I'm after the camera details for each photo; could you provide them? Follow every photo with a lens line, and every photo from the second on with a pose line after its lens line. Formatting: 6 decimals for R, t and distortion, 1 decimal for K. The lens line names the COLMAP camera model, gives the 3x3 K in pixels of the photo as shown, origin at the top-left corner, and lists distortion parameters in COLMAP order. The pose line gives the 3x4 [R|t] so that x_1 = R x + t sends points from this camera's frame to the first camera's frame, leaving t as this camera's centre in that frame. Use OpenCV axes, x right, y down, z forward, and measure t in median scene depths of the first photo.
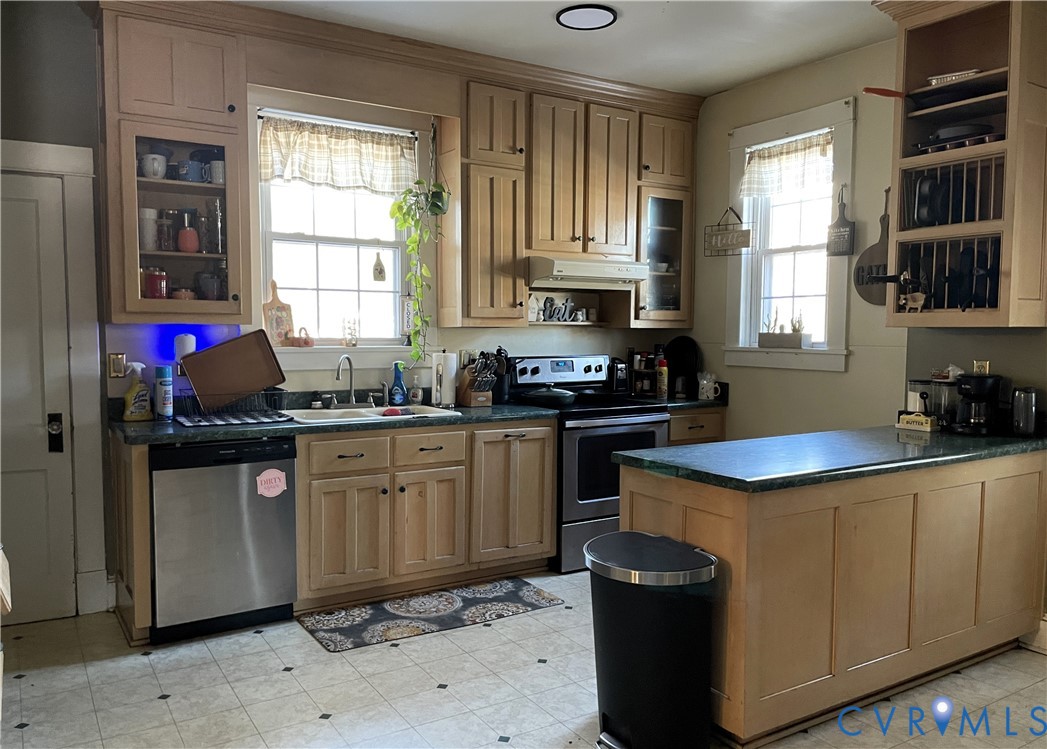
lens RADIAL K [[809.3, 0, 523.1], [0, 809.3, 379.3], [0, 0, 1]] dist [-0.006129, -0.002247]
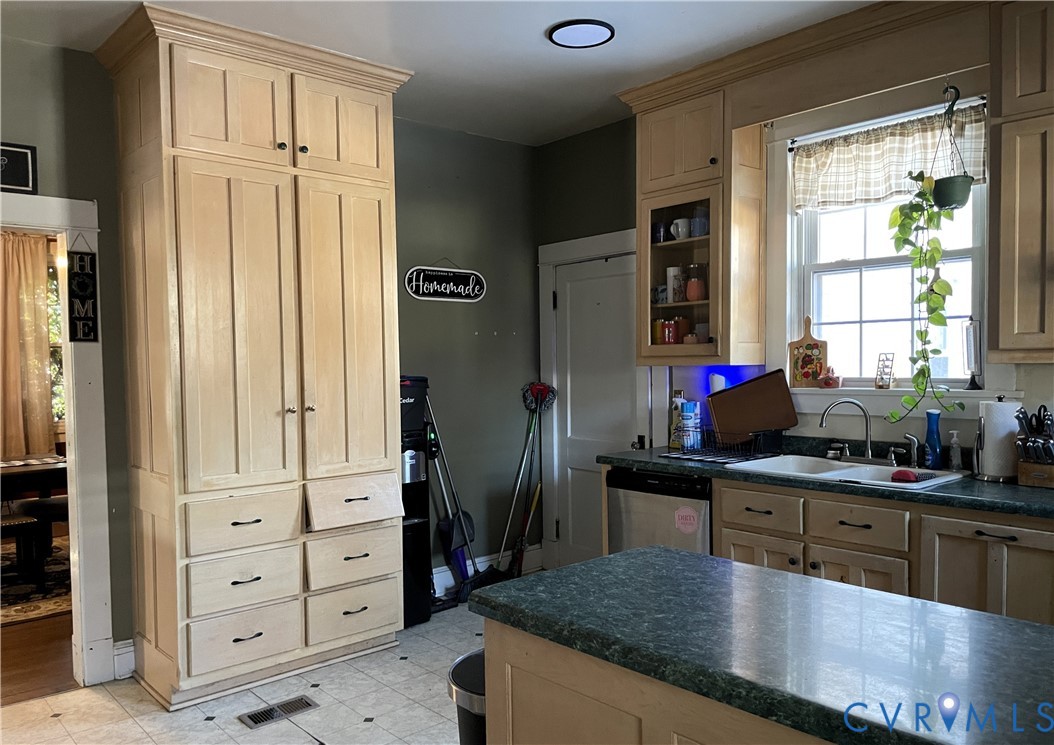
lens RADIAL K [[798.4, 0, 527.3], [0, 798.4, 374.7], [0, 0, 1]] dist [0.013197, -0.001871]
pose [[0.157950, 0.009401, -0.987402, 0.605132], [-0.045466, 0.998963, 0.002238, -0.045627], [0.986400, 0.044540, 0.158214, 0.580373]]
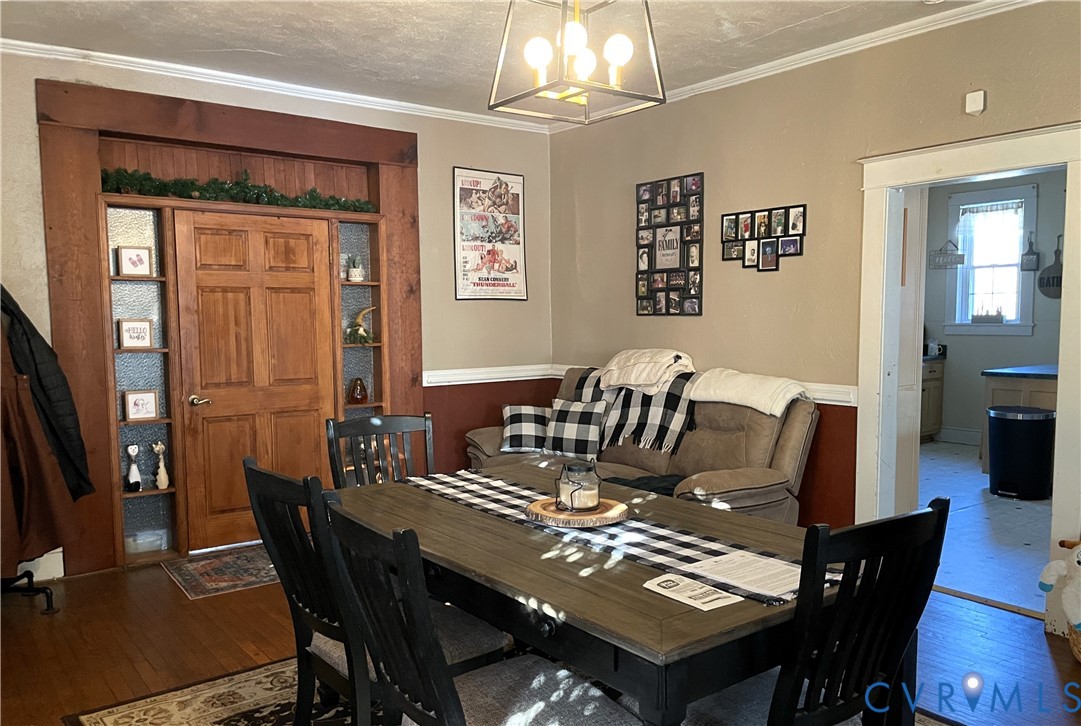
lens RADIAL K [[839.4, 0, 541.1], [0, 839.4, 365.1], [0, 0, 1]] dist [-0.006702, -0.002620]
pose [[0.997474, -0.014422, 0.069557, -0.600295], [0.014687, 0.999887, -0.003299, 0.033535], [-0.069502, 0.004312, 0.997573, -0.568401]]
